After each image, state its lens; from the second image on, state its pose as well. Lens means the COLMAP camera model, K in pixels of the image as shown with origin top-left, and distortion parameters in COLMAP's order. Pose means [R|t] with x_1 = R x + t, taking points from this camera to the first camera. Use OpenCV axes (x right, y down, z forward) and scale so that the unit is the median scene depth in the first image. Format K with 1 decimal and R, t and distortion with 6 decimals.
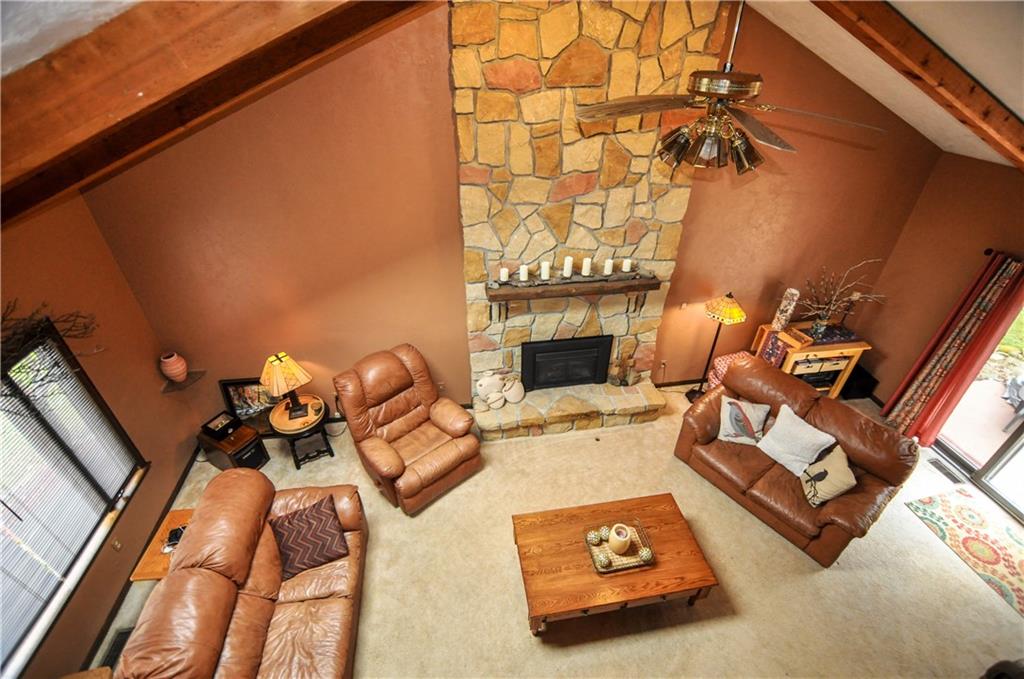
lens RADIAL K [[447.8, 0, 513.1], [0, 447.8, 334.6], [0, 0, 1]] dist [-0.003427, -0.000282]
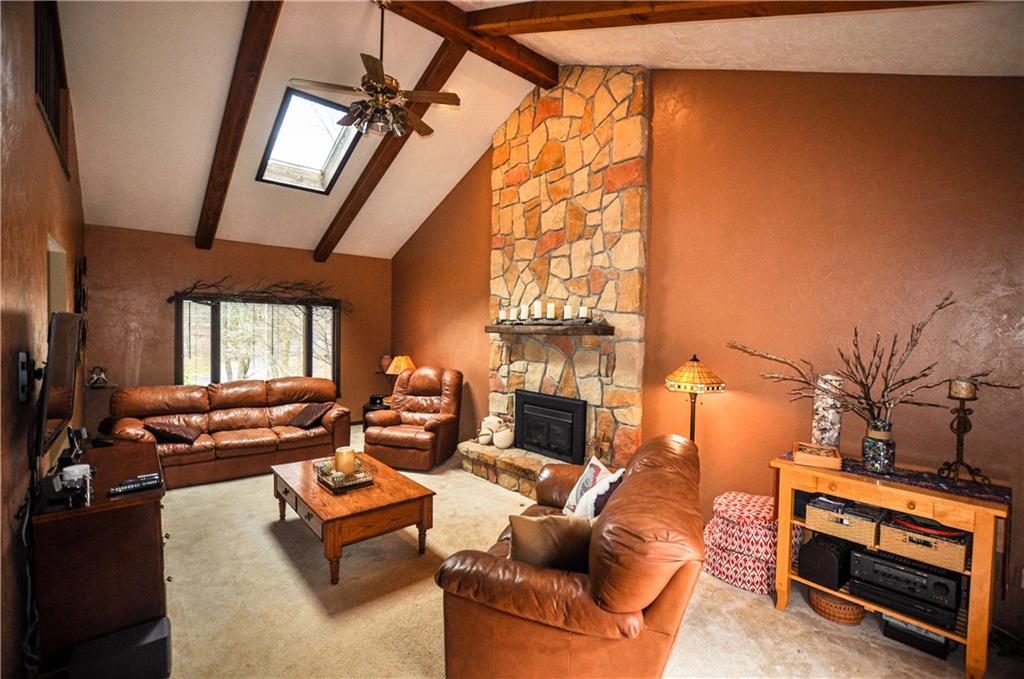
lens RADIAL K [[447.8, 0, 510.9], [0, 447.8, 341.7], [0, 0, 1]] dist [-0.003427, -0.000282]
pose [[0.520485, 0.020582, -0.853623, 1.068026], [-0.487394, 0.828008, -0.277217, 0.264740], [0.701101, 0.560338, 0.440997, 0.511862]]
